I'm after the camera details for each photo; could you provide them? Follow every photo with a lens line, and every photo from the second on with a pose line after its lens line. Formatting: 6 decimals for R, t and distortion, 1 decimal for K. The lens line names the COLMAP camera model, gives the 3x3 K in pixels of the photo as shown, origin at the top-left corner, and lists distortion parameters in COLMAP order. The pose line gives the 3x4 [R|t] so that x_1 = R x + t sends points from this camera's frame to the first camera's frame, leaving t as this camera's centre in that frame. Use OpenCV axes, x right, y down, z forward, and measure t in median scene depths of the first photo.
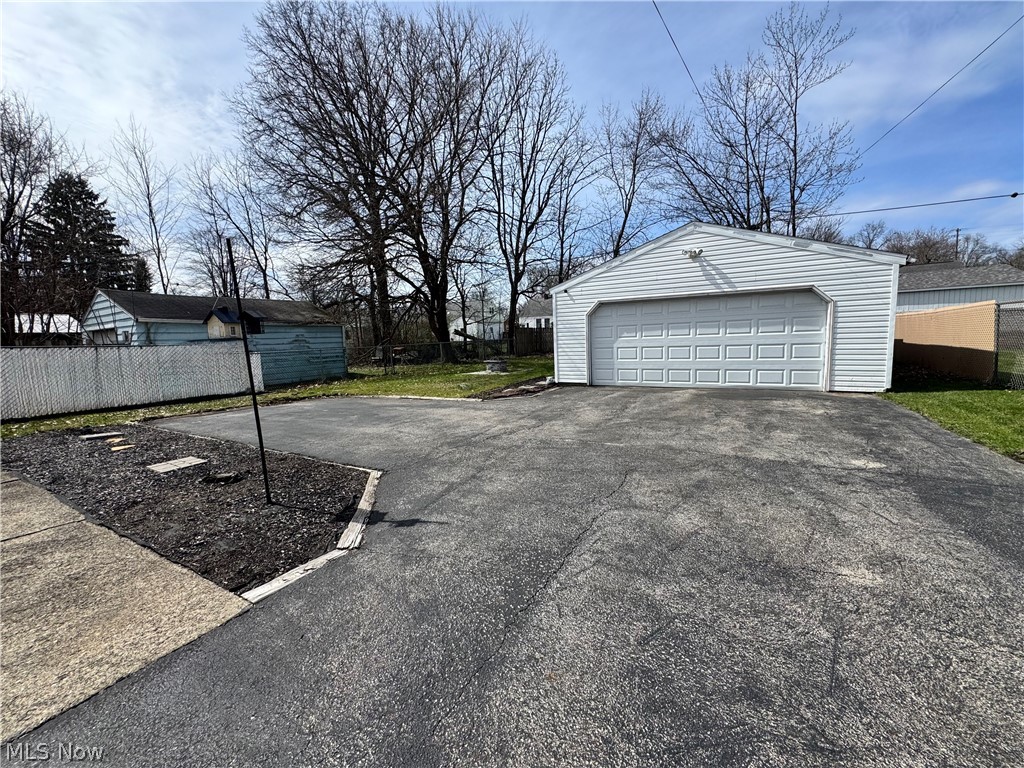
lens RADIAL K [[406.9, 0, 512.2], [0, 406.9, 385.6], [0, 0, 1]] dist [-0.005788, 0.000363]
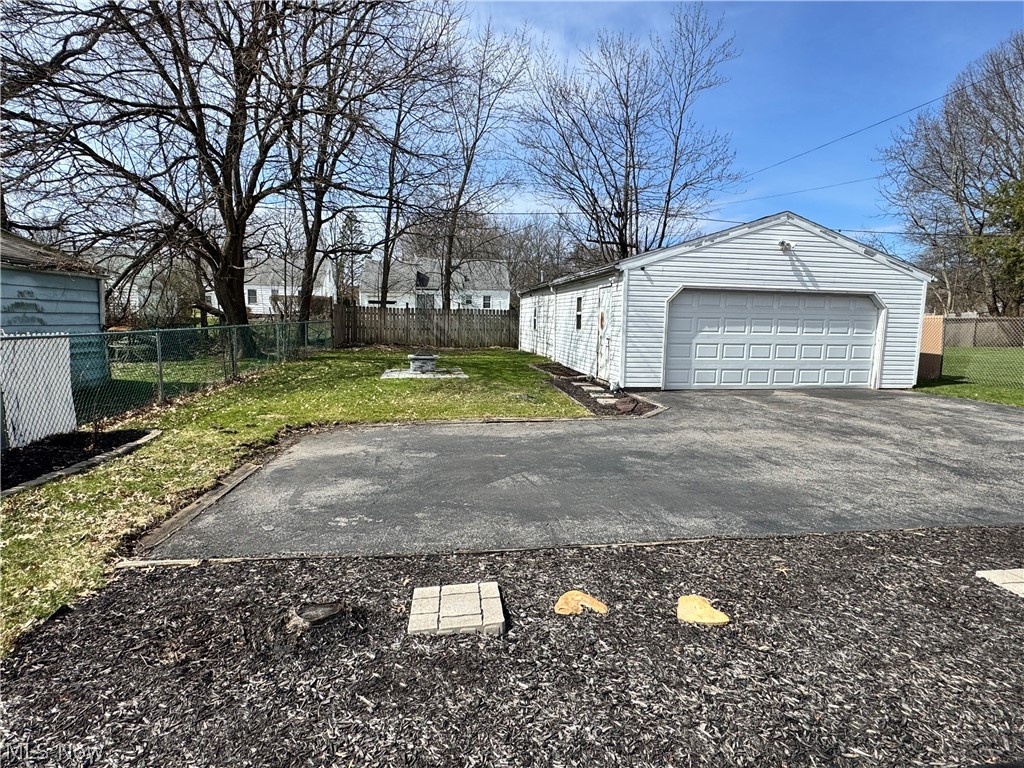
lens RADIAL K [[529.6, 0, 513.6], [0, 529.6, 385.6], [0, 0, 1]] dist [-0.004672, -0.000406]
pose [[0.785797, -0.022450, 0.618076, -0.763782], [0.028612, 0.999591, -0.000068, -0.019329], [-0.617822, 0.017738, 0.786118, 0.410106]]
